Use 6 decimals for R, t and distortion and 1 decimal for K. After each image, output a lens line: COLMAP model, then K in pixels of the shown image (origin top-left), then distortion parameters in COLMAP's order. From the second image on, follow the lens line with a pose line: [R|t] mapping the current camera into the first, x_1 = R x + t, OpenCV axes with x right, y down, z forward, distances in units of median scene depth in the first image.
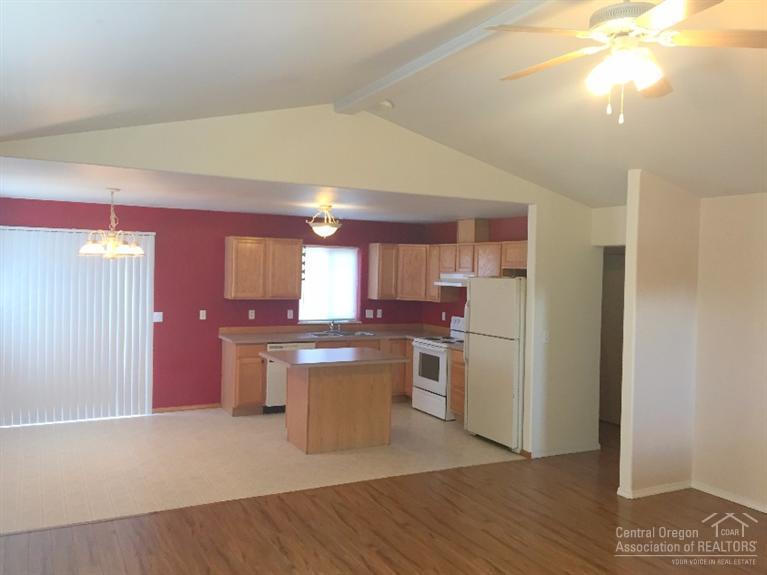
lens RADIAL K [[650.3, 0, 384.9], [0, 650.3, 287.2], [0, 0, 1]] dist [0.072481, -0.098244]
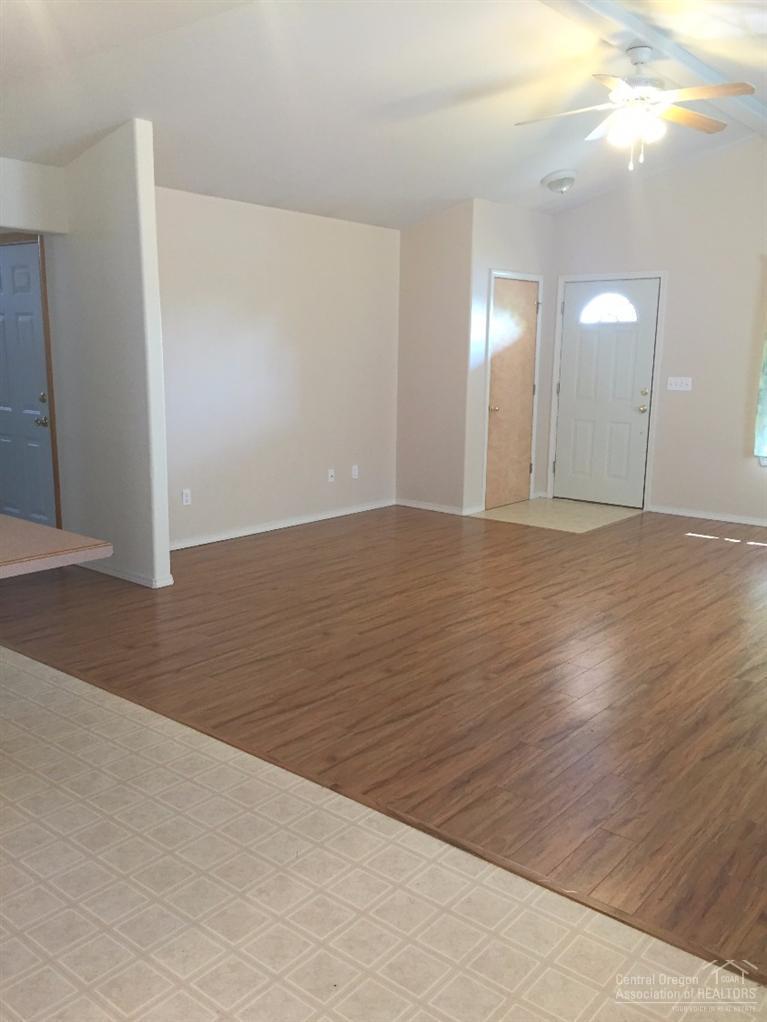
lens RADIAL K [[866.6, 0, 384.8], [0, 866.6, 515.9], [0, 0, 1]] dist [0.072481, -0.098244]
pose [[-0.385918, -0.206048, 0.899228, -0.423421], [0.001723, 0.974575, 0.224053, 0.012359], [-0.922531, 0.088016, -0.375752, 0.787568]]
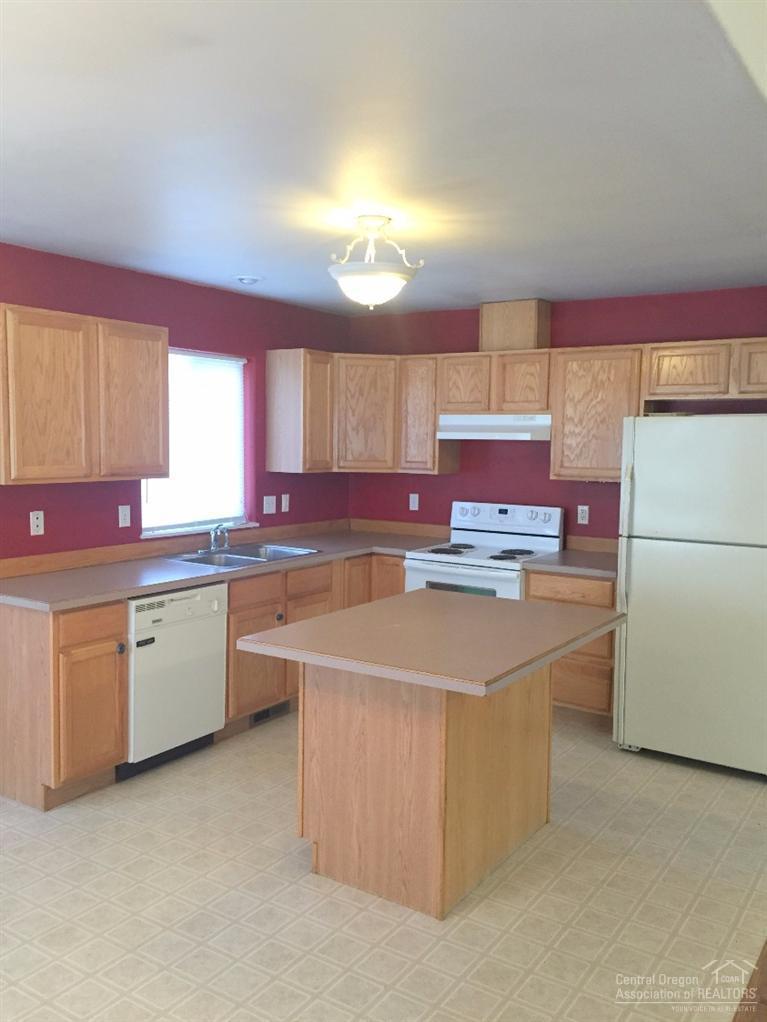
lens RADIAL K [[866.6, 0, 386.1], [0, 866.6, 508.1], [0, 0, 1]] dist [0.072481, -0.098244]
pose [[0.877376, -0.052753, 0.476895, -0.271716], [0.020664, 0.997170, 0.072289, 0.000648], [-0.479359, -0.053570, 0.875983, 0.465845]]
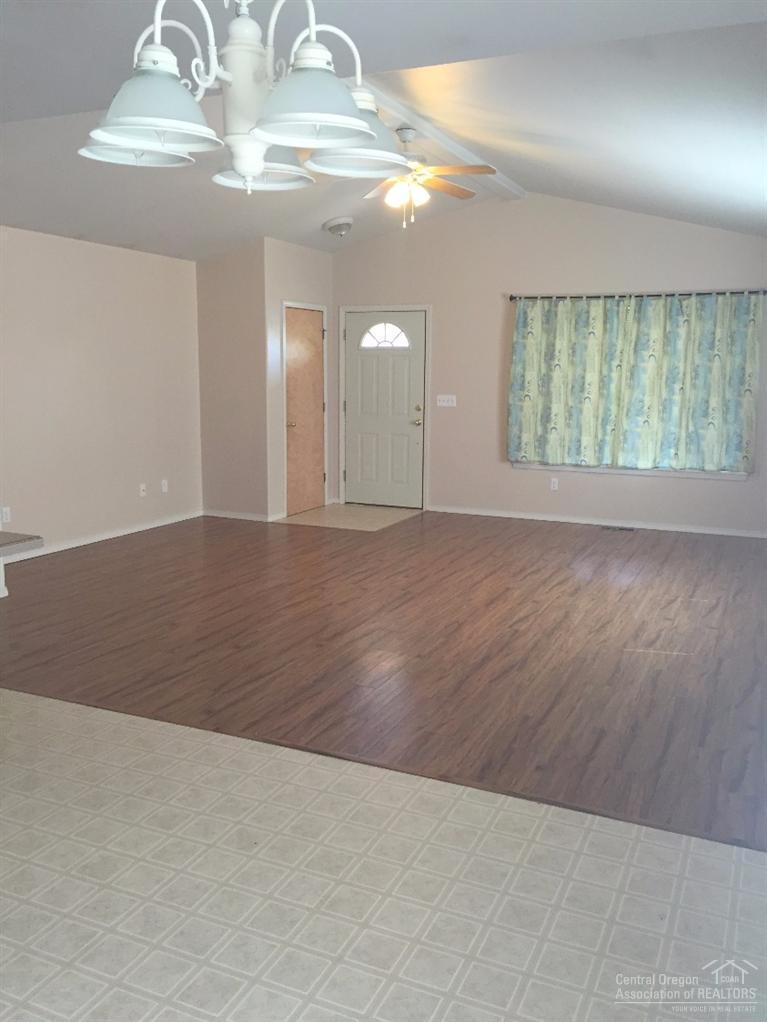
lens RADIAL K [[866.6, 0, 392.1], [0, 866.6, 515.3], [0, 0, 1]] dist [0.072481, -0.098244]
pose [[-0.619423, -0.164270, 0.767679, -0.499572], [-0.005799, 0.978794, 0.204767, 0.001796], [-0.785036, 0.122386, -0.607240, 0.873071]]
